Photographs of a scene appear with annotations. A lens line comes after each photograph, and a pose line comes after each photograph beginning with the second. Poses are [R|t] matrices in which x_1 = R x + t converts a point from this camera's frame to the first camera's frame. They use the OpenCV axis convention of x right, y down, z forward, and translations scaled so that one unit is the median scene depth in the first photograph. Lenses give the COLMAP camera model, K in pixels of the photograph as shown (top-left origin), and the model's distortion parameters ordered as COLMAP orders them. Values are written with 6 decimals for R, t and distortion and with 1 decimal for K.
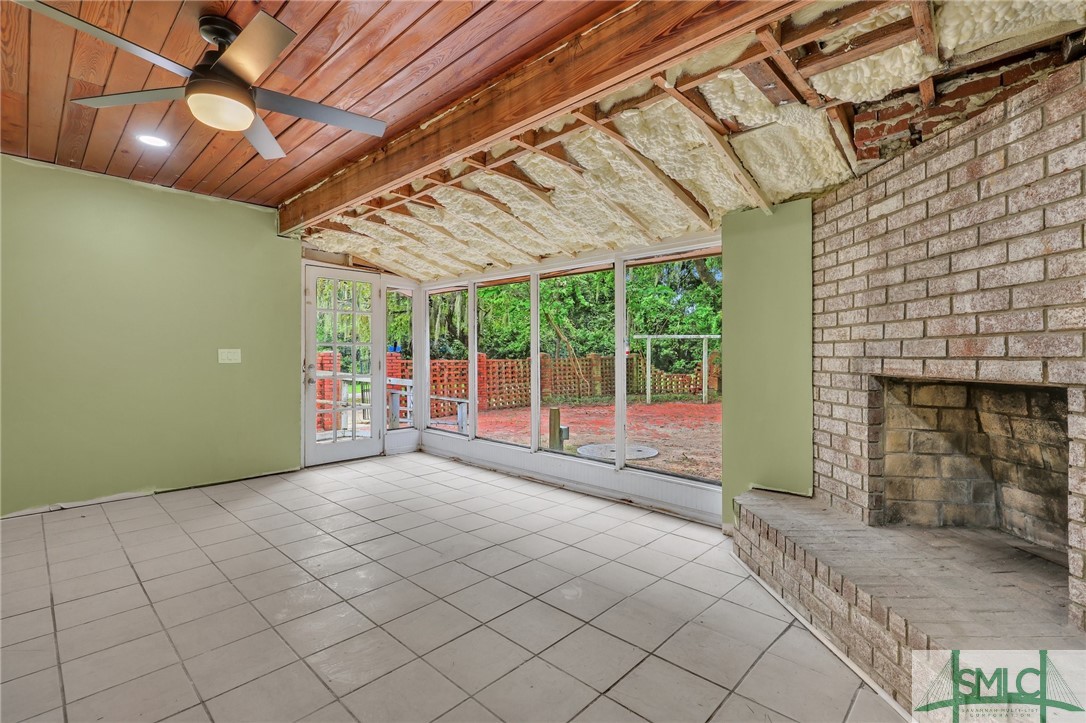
lens RADIAL K [[489.1, 0, 544.1], [0, 489.1, 359.7], [0, 0, 1]] dist [-0.002118, -0.000913]
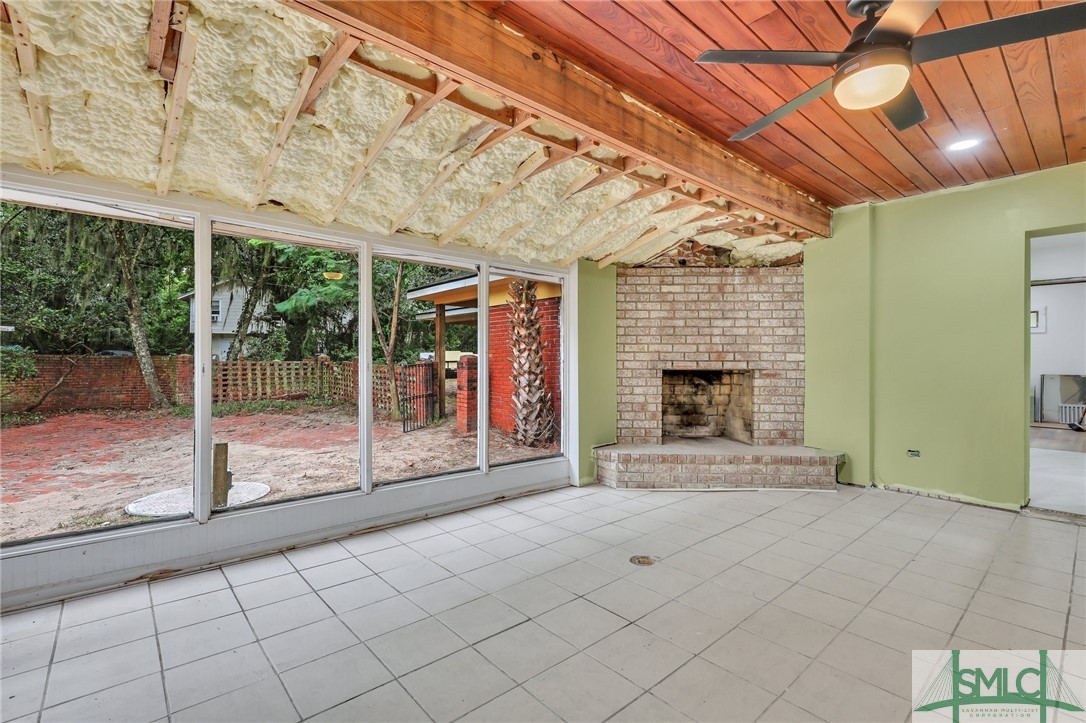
lens RADIAL K [[489.1, 0, 544.1], [0, 489.1, 359.7], [0, 0, 1]] dist [-0.002118, -0.000913]
pose [[0.094832, 0.001036, 0.995493, -1.419810], [0.003464, 0.999993, -0.001371, -0.007658], [-0.995487, 0.003578, 0.094828, 1.334872]]
